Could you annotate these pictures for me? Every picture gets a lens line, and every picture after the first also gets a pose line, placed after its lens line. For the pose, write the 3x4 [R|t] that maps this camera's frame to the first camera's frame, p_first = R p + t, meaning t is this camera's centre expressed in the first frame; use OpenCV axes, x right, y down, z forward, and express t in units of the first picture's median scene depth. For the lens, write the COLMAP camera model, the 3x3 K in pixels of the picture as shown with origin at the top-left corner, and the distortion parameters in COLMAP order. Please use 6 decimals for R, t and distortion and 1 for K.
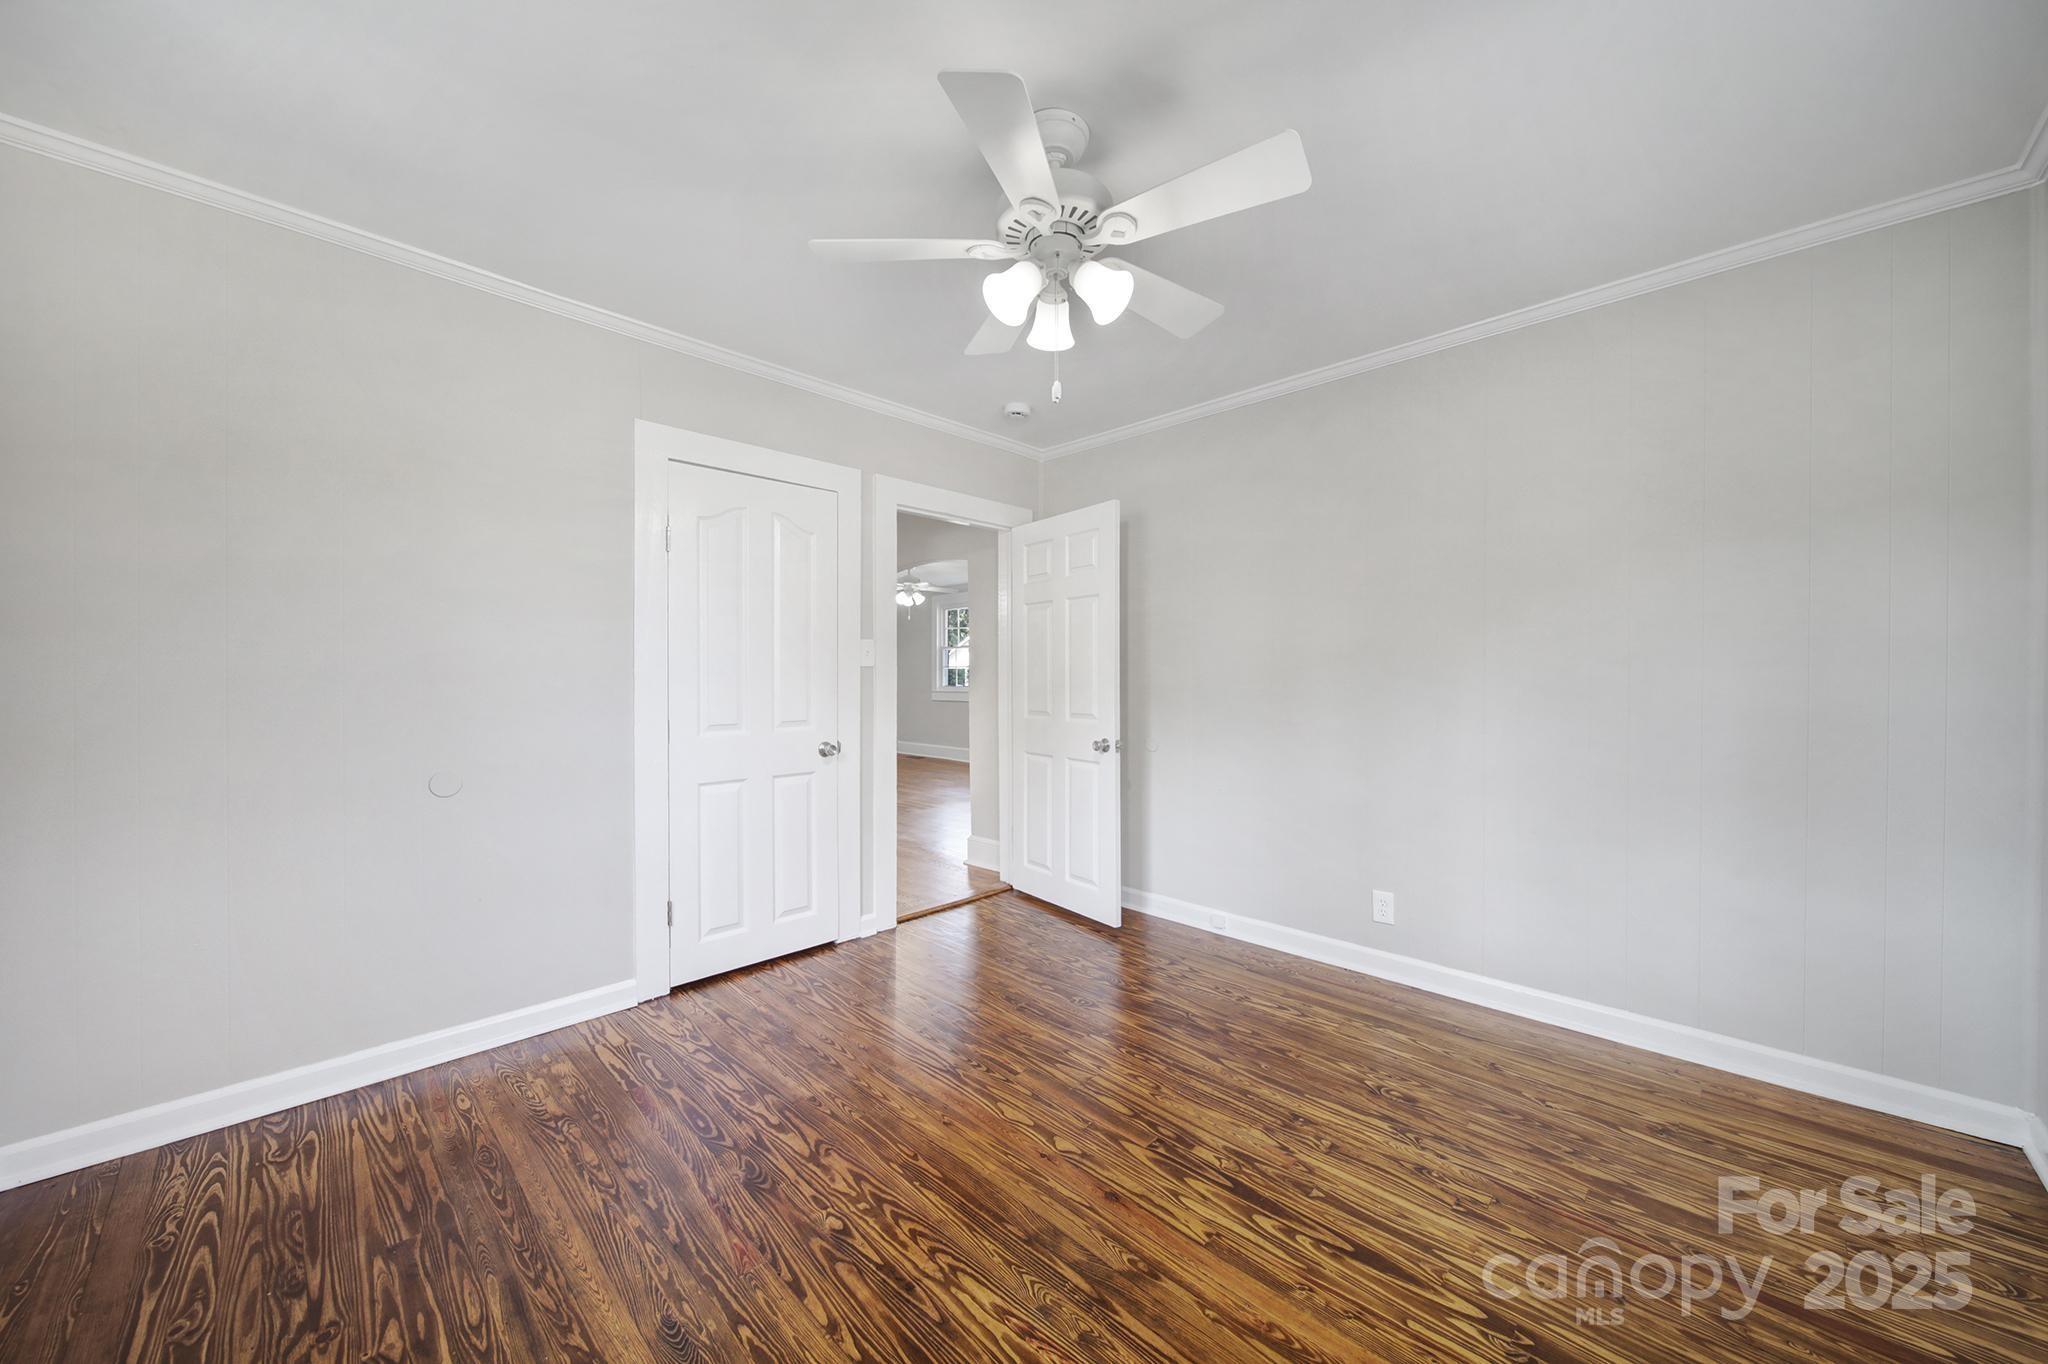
lens RADIAL K [[746.2, 0, 1011.7], [0, 746.2, 677.3], [0, 0, 1]] dist [-0.002143, -0.000322]
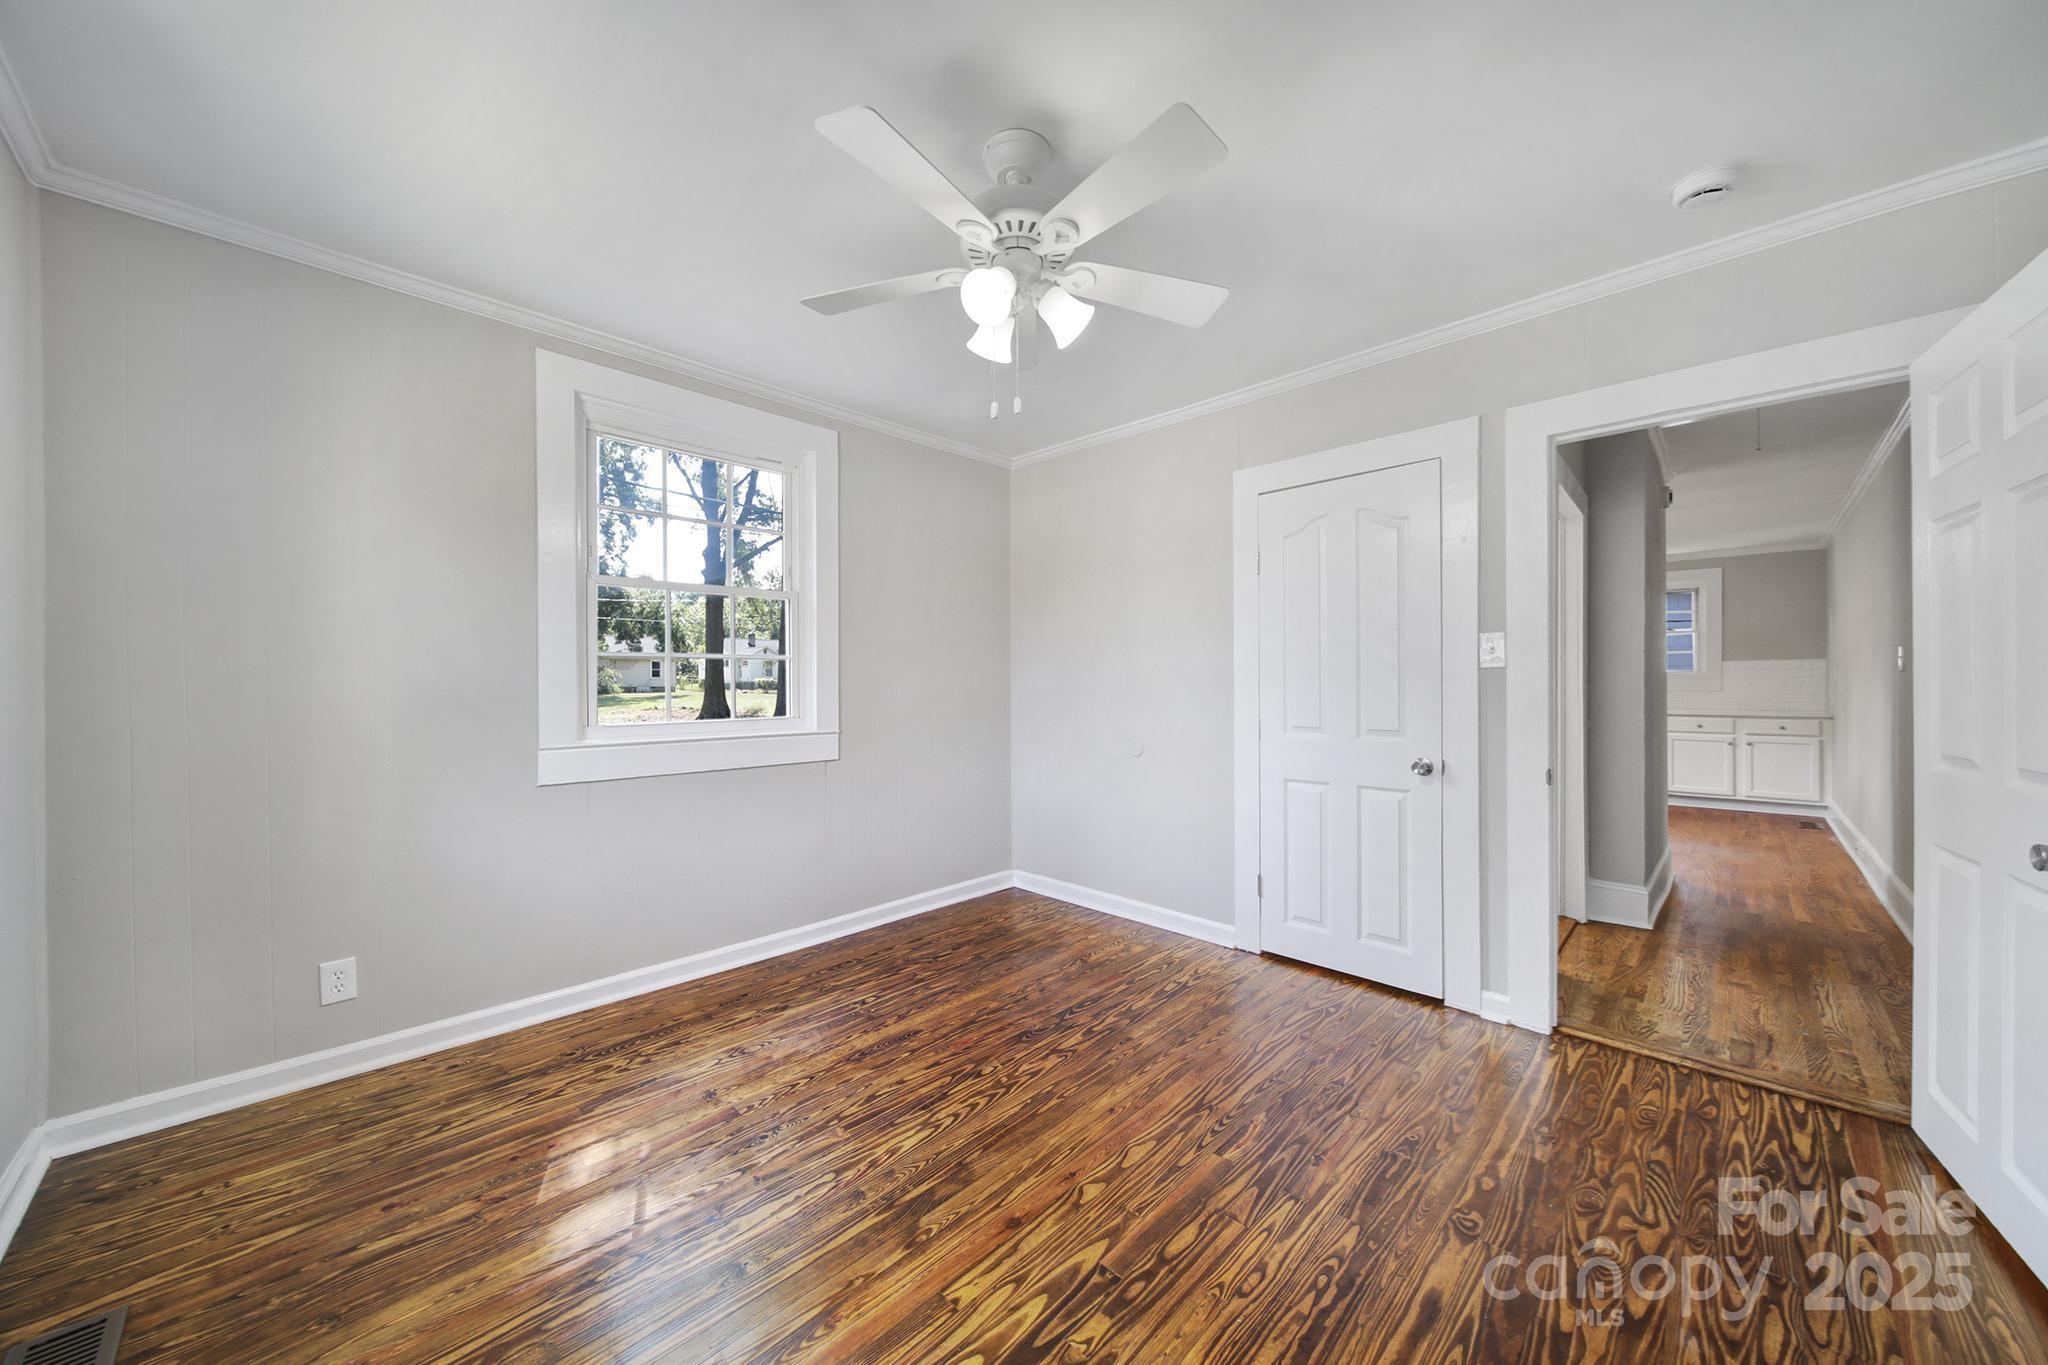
lens RADIAL K [[713.1, 0, 1020.6], [0, 713.1, 674.4], [0, 0, 1]] dist [-0.000503, -0.002033]
pose [[0.001860, -0.011128, -0.999936, 1.023181], [-0.000925, 0.999938, -0.011130, 0.000662], [0.999998, 0.000945, 0.001850, 0.972779]]
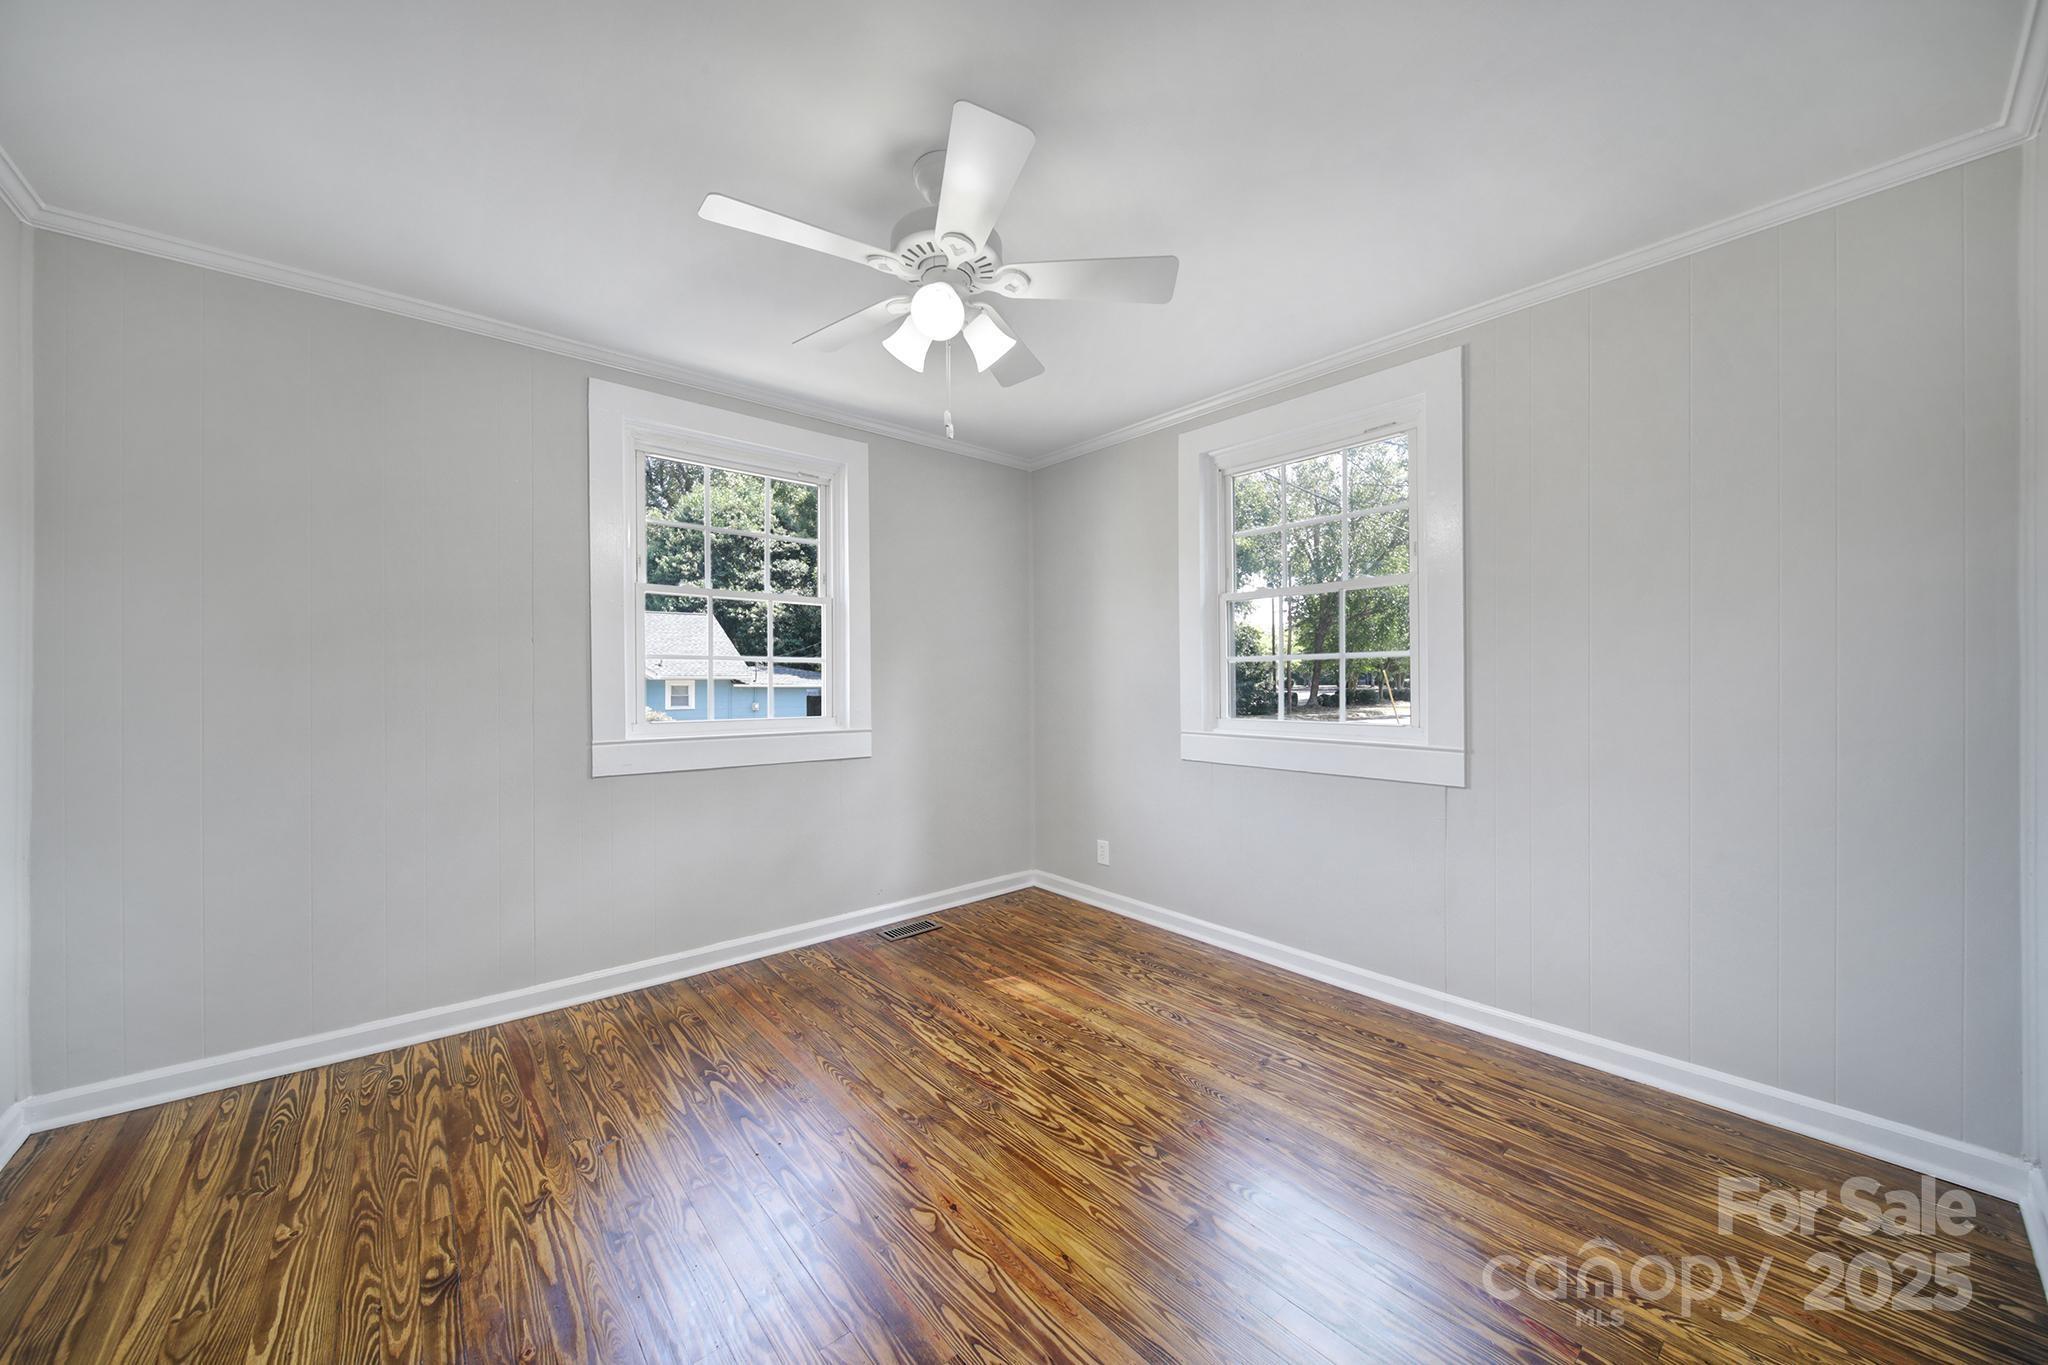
lens RADIAL K [[713.1, 0, 1020.6], [0, 713.1, 674.4], [0, 0, 1]] dist [-0.000503, -0.002033]
pose [[-0.997670, 0.000053, 0.068226, -0.104359], [-0.000211, 0.999993, -0.003858, -0.009541], [-0.068226, -0.003864, -0.997662, 1.955953]]
